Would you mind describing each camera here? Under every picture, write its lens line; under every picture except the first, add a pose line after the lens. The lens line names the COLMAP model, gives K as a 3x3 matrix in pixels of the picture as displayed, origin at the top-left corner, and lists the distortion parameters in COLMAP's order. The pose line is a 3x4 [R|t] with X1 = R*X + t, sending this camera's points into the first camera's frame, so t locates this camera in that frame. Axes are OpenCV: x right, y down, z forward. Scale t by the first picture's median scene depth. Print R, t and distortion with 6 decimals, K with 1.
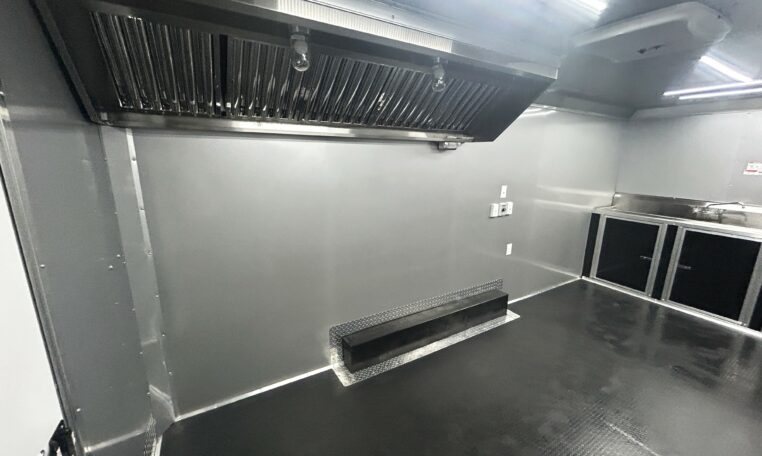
lens RADIAL K [[308.2, 0, 383.7], [0, 308.2, 226.5], [0, 0, 1]] dist [0.001941, 0.000353]
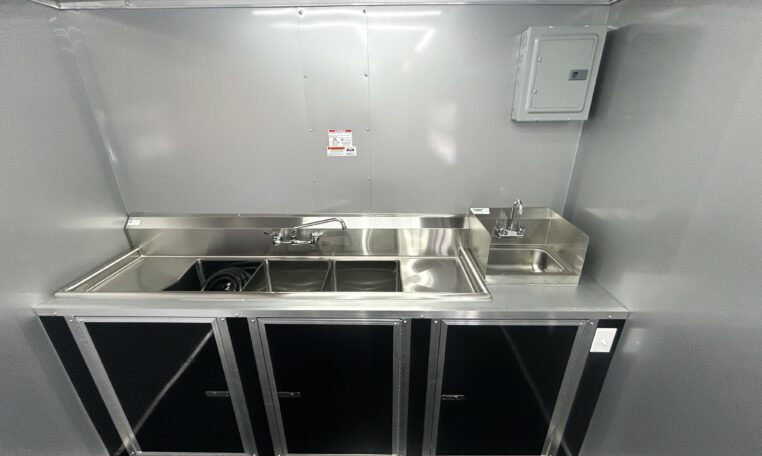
lens RADIAL K [[308.2, 0, 383.7], [0, 308.2, 226.5], [0, 0, 1]] dist [0.001941, 0.000353]
pose [[0.515653, -0.334115, 0.788967, 0.716341], [0.201820, 0.942287, 0.267139, -0.158519], [-0.832689, 0.021478, 0.553324, 0.598901]]
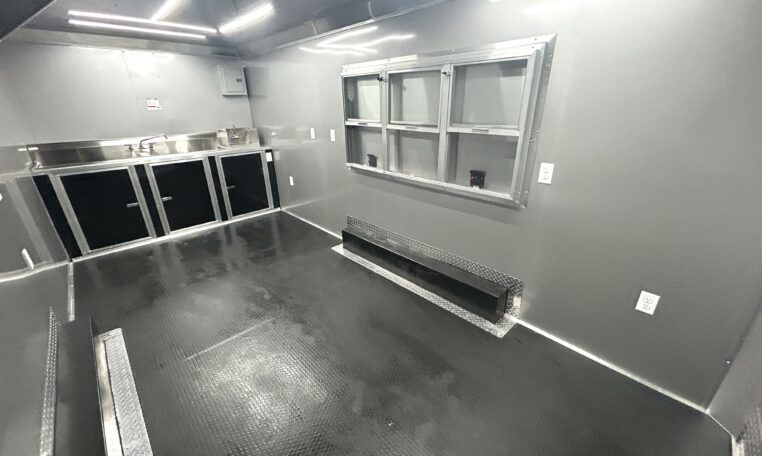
lens RADIAL K [[308.2, 0, 383.7], [0, 308.2, 226.5], [0, 0, 1]] dist [0.001941, 0.000353]
pose [[-0.226508, -0.386370, 0.894098, -0.218887], [0.219493, 0.874097, 0.433333, -0.084902], [-0.948956, 0.294401, -0.113185, 0.377487]]
